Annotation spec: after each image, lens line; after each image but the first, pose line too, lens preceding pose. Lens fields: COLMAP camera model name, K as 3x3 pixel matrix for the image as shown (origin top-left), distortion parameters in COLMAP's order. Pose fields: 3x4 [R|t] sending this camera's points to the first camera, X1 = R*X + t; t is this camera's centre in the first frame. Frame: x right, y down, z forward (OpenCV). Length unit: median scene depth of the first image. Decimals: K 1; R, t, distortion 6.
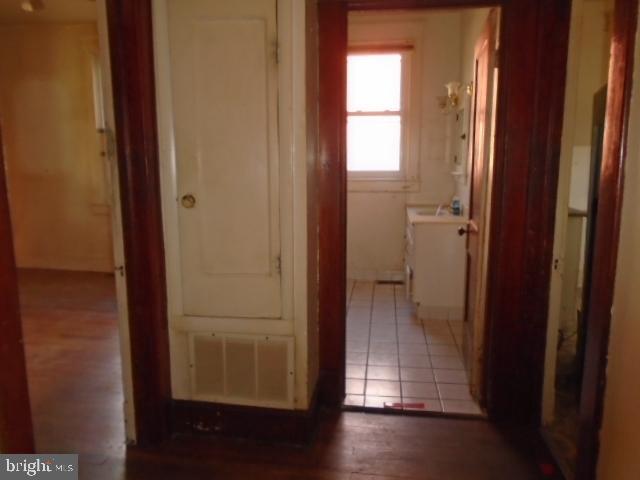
lens RADIAL K [[482.8, 0, 320.0], [0, 482.8, 240.0], [0, 0, 1]] dist [-0.031377, -0.002592]
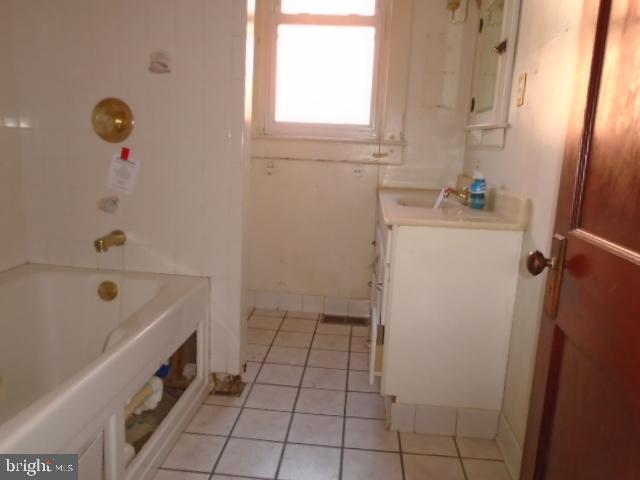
lens RADIAL K [[482.8, 0, 320.0], [0, 482.8, 240.0], [0, 0, 1]] dist [-0.031377, -0.002592]
pose [[0.997589, 0.040982, 0.056008, 0.083259], [-0.042641, 0.998677, 0.028751, -0.024670], [-0.054755, -0.031070, 0.998016, 0.447920]]
